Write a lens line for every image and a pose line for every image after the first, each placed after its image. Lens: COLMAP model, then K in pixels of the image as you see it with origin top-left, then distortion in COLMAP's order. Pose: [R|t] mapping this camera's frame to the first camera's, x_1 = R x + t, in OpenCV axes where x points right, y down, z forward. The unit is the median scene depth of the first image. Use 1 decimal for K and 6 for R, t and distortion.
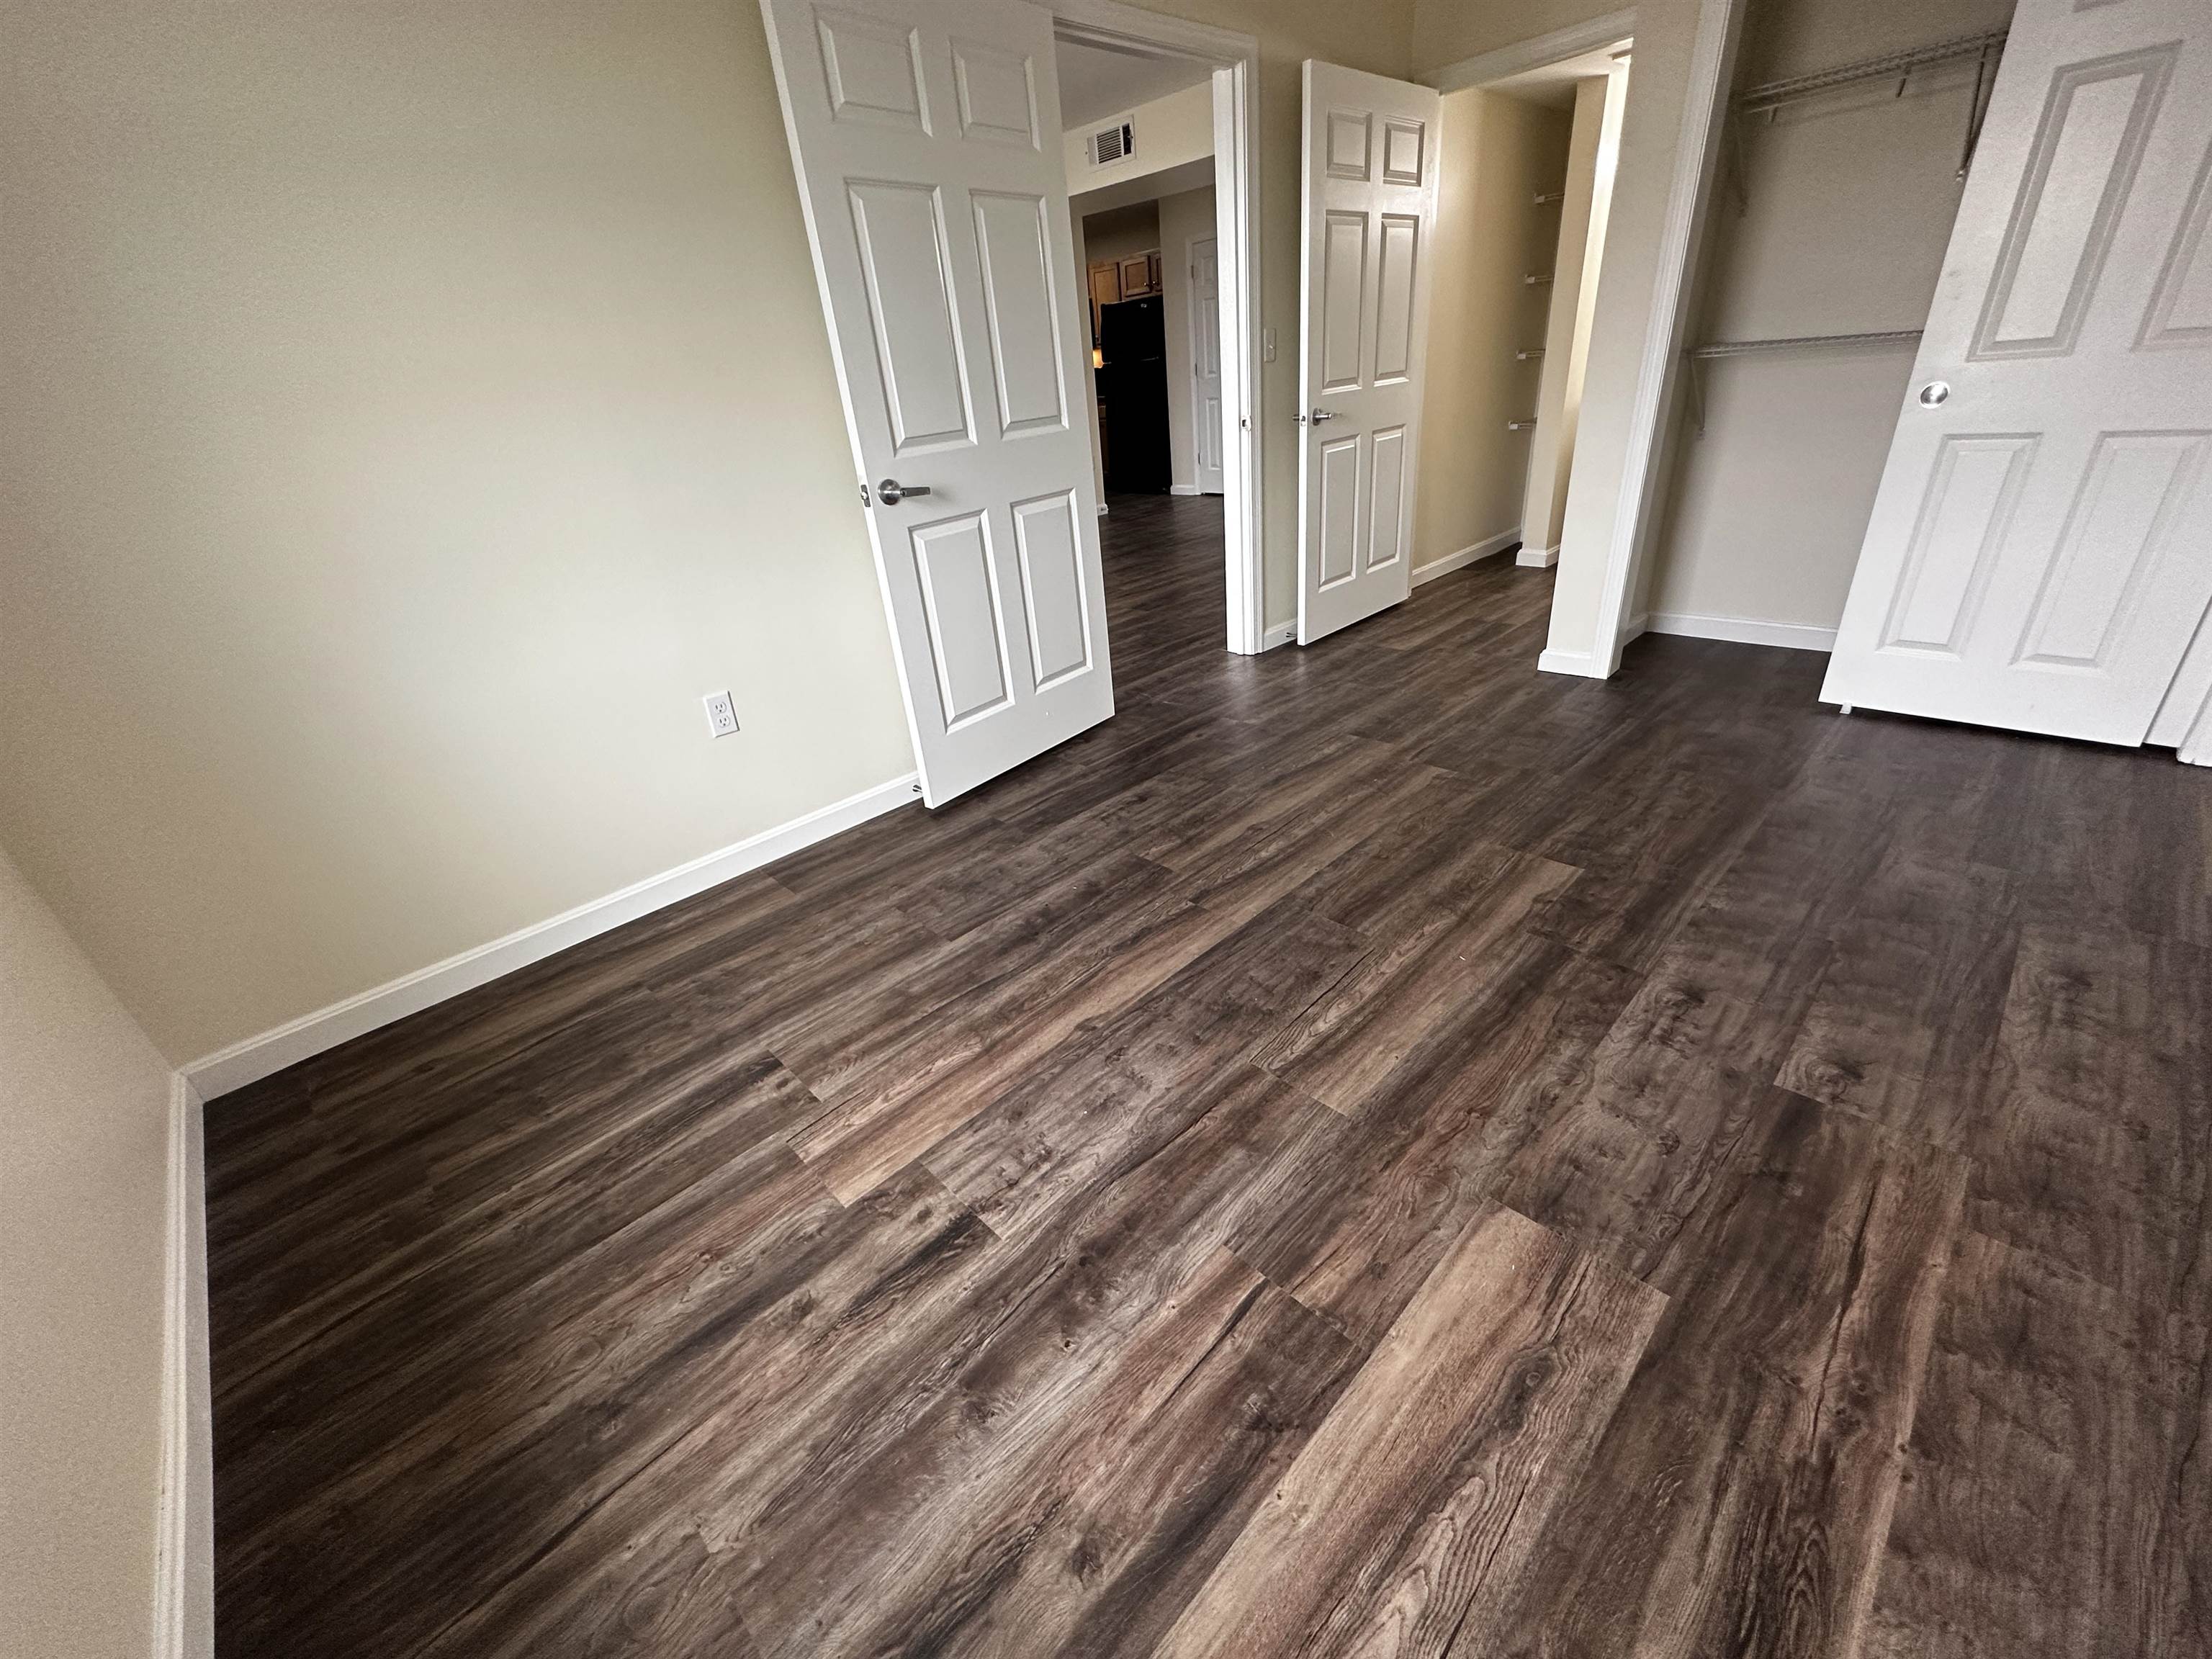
lens RADIAL K [[884.8, 0, 1086.5], [0, 884.8, 825.8], [0, 0, 1]] dist [-0.004591, 0.001682]
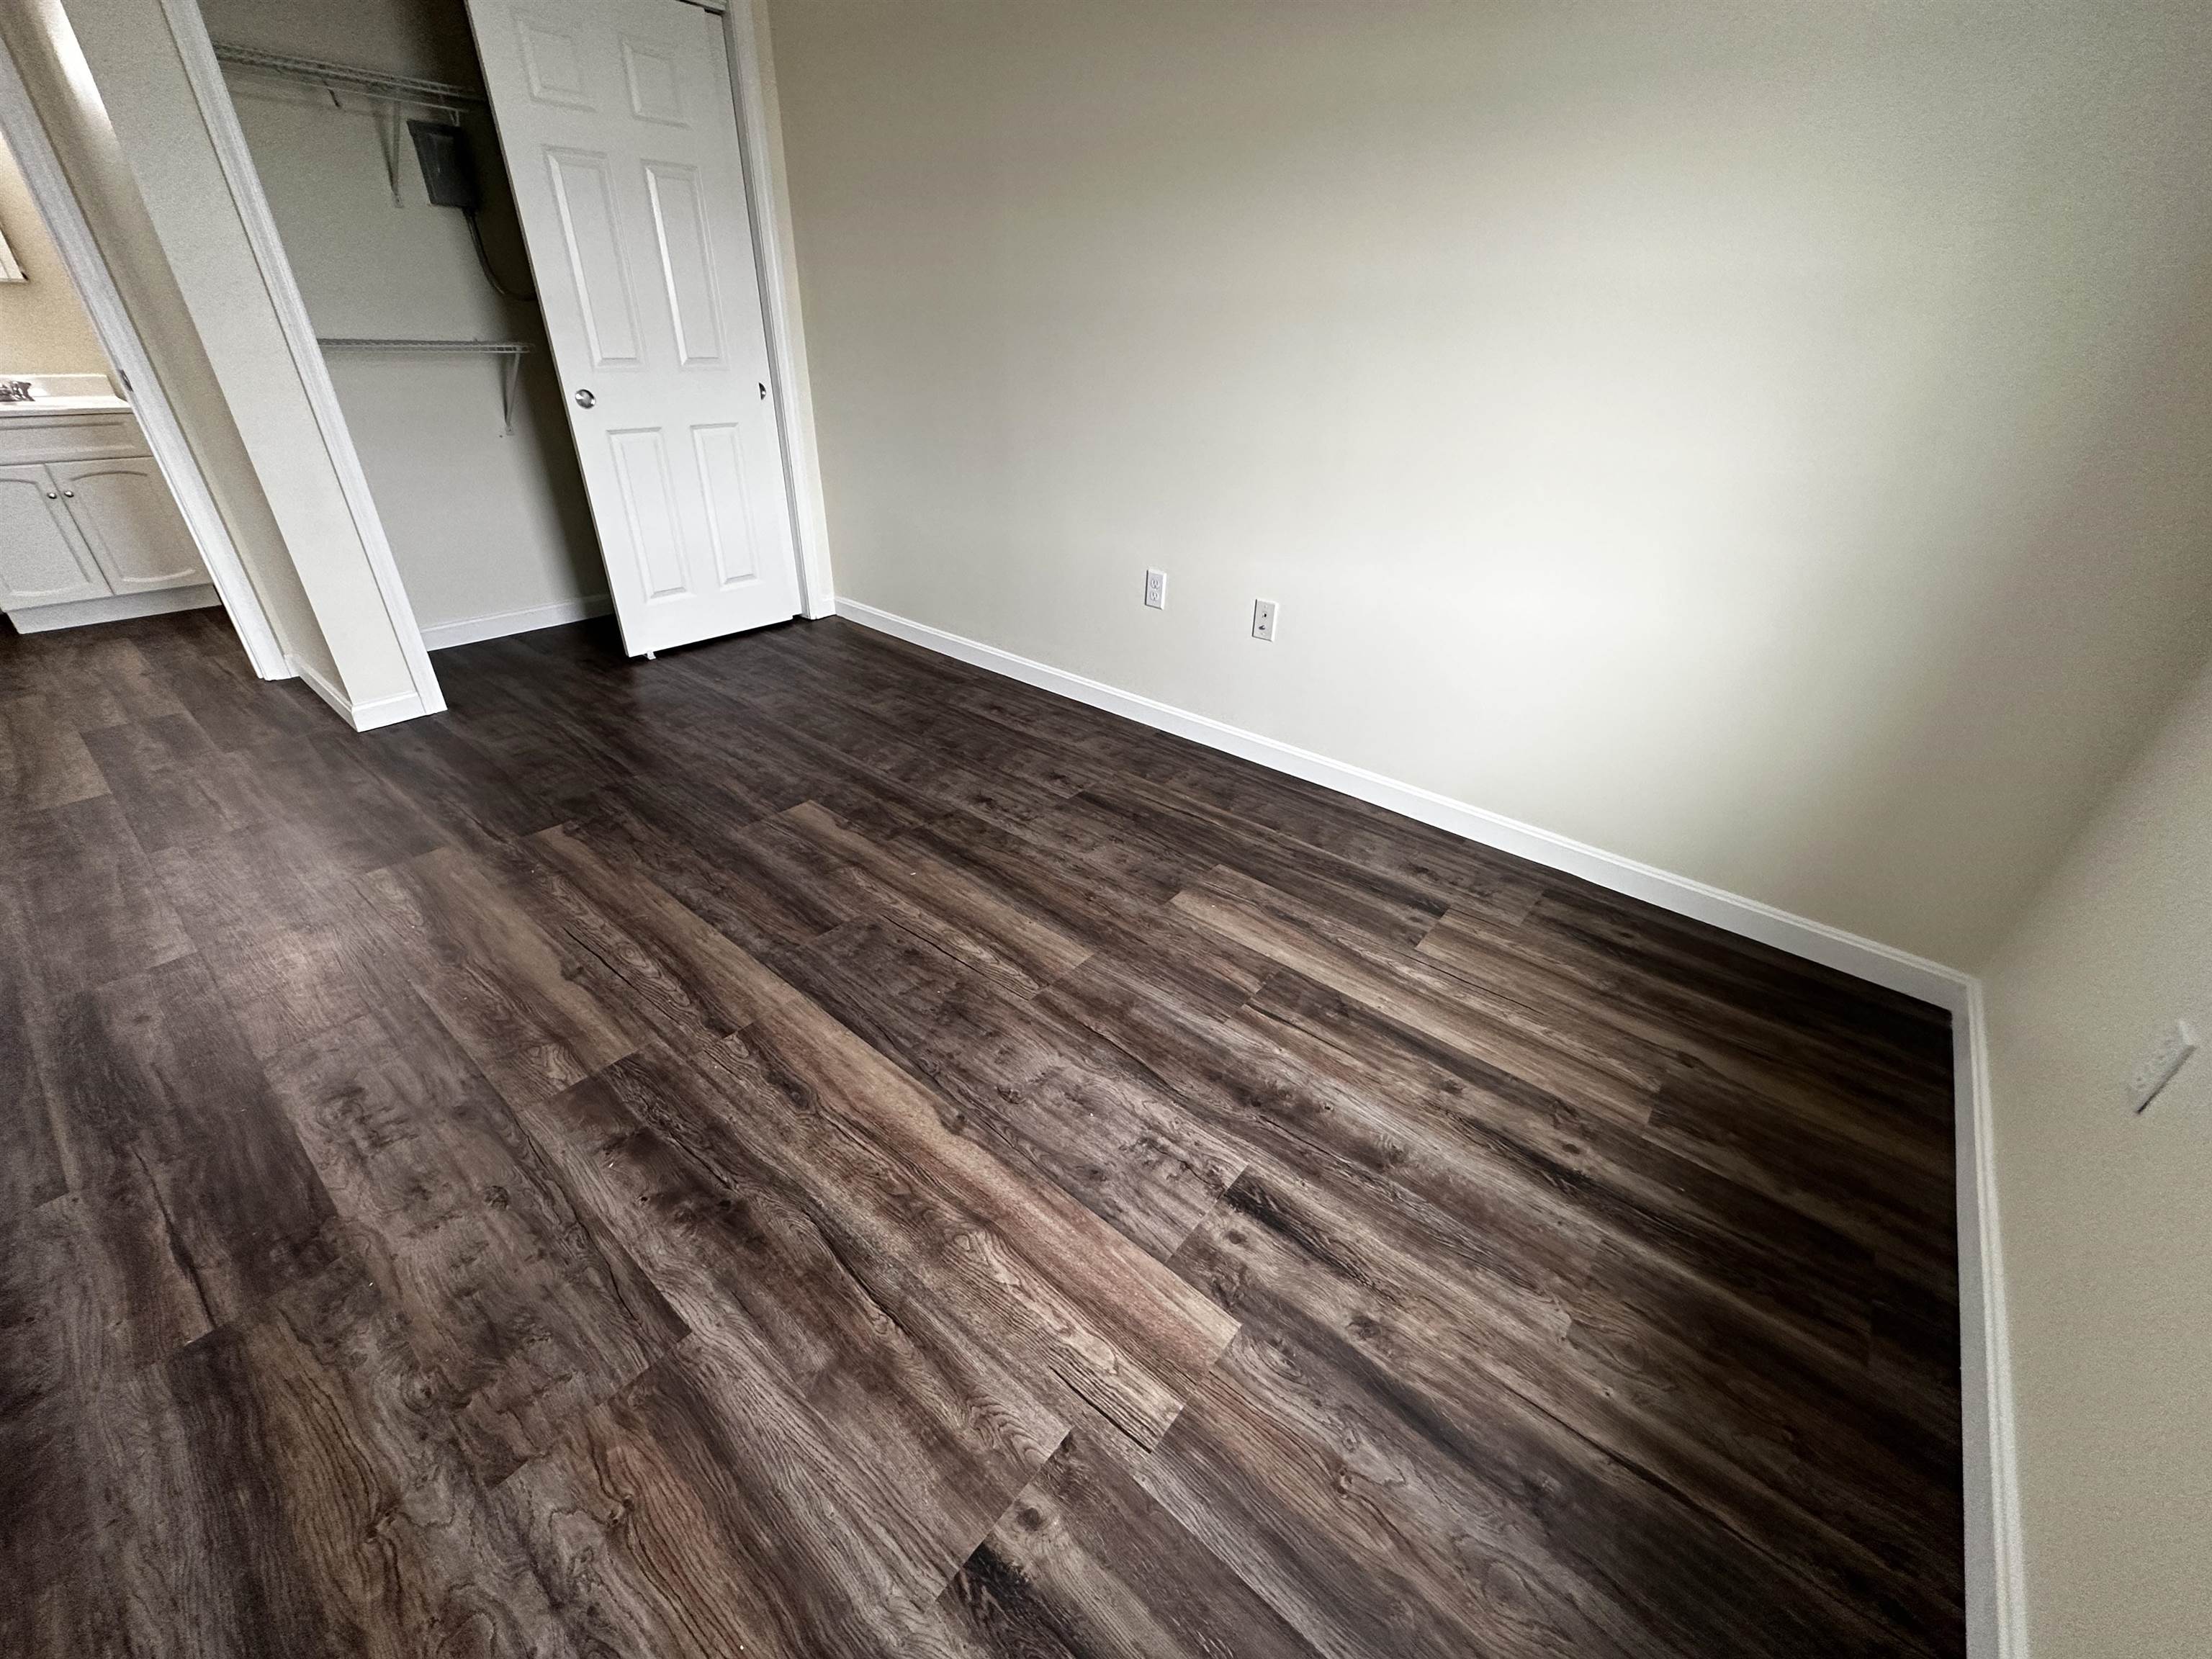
lens RADIAL K [[884.8, 0, 1125.5], [0, 884.8, 825.3], [0, 0, 1]] dist [-0.004591, 0.001682]
pose [[-0.132563, -0.417303, 0.899047, -0.728947], [0.429076, 0.793496, 0.431577, -0.326952], [-0.893488, 0.442971, 0.073867, 0.726174]]
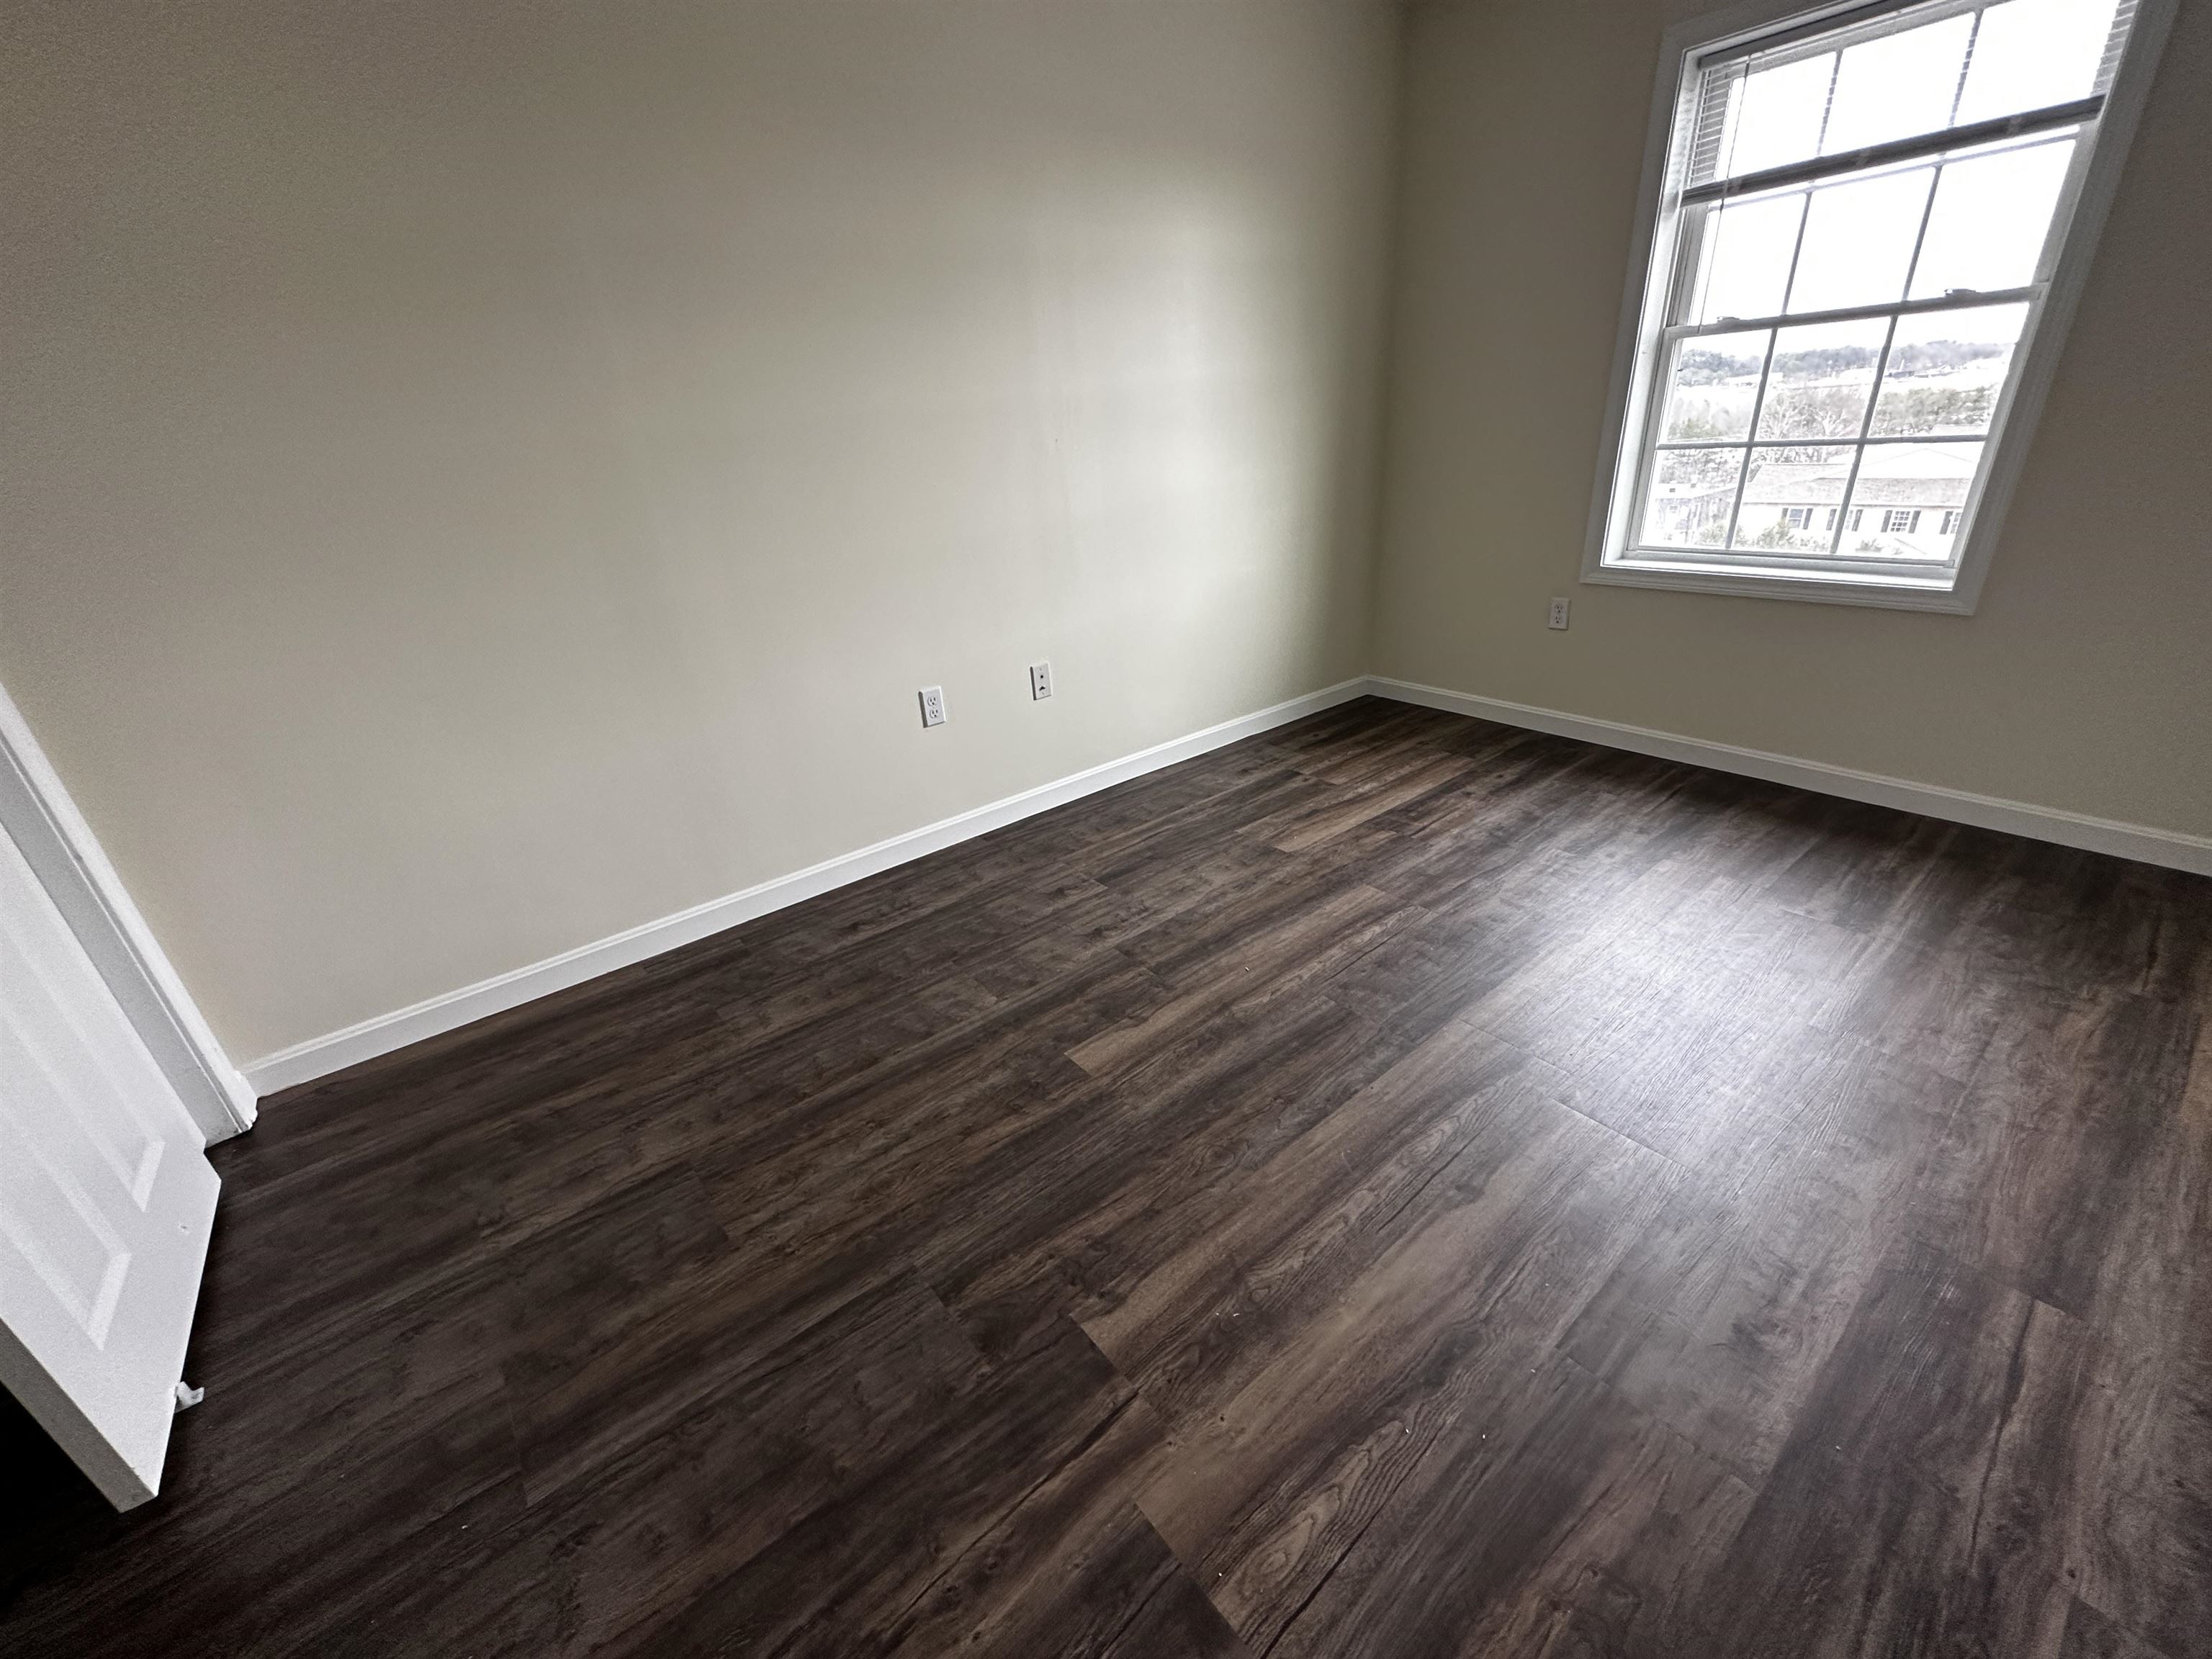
lens RADIAL K [[884.8, 0, 1089.0], [0, 884.8, 825.2], [0, 0, 1]] dist [-0.004591, 0.001682]
pose [[-0.983340, 0.104857, 0.148487, 0.500956], [0.181511, 0.610632, 0.770832, -1.003981], [-0.009844, 0.784942, -0.619491, 1.788171]]
